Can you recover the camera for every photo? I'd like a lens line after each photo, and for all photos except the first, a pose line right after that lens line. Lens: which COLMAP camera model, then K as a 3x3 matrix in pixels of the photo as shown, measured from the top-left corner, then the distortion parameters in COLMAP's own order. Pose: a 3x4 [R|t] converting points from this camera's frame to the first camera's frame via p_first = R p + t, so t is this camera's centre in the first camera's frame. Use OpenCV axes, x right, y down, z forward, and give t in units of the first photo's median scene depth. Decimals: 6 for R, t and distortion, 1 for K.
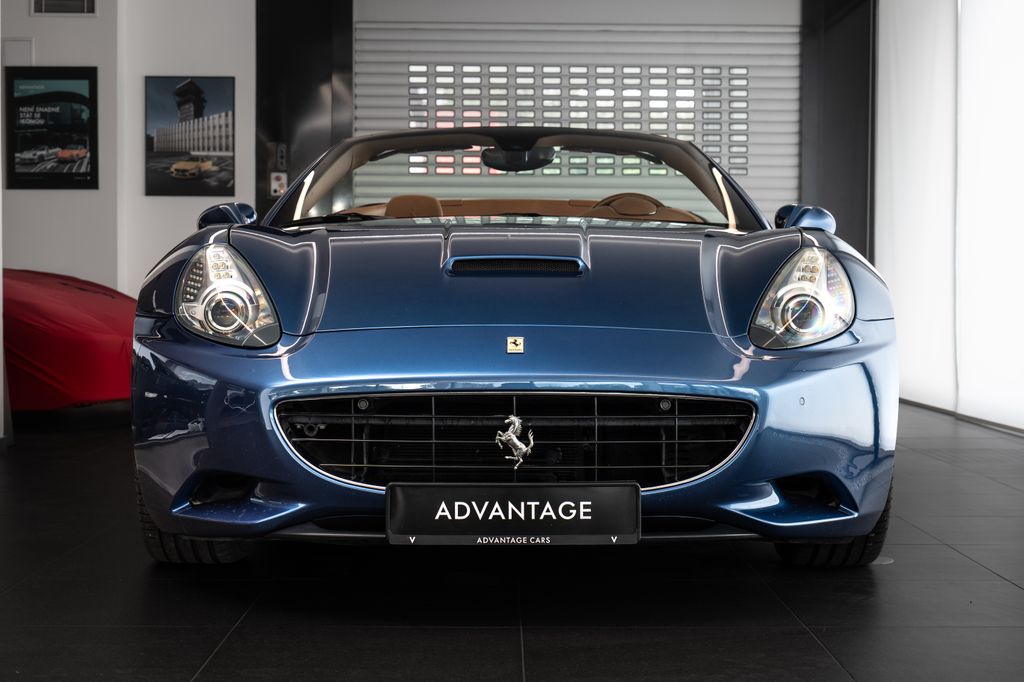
lens RADIAL K [[1770.5, 0, 512.0], [0, 1770.5, 340.8], [0, 0, 1]] dist [0.004093, 0.000000]
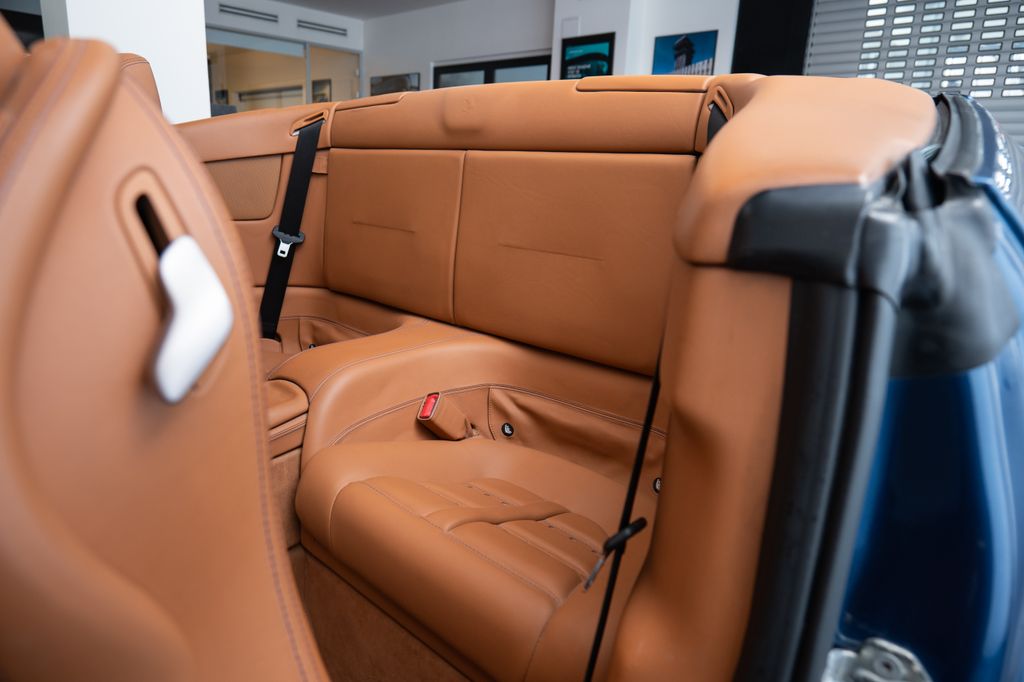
lens RADIAL K [[614.8, 0, 512.6], [0, 614.8, 339.7], [0, 0, 1]] dist [-0.003975, -0.001054]
pose [[0.715727, 0.204547, -0.667754, 0.091596], [-0.050148, 0.968731, 0.242992, -0.029306], [0.696578, -0.140430, 0.703604, 0.555129]]
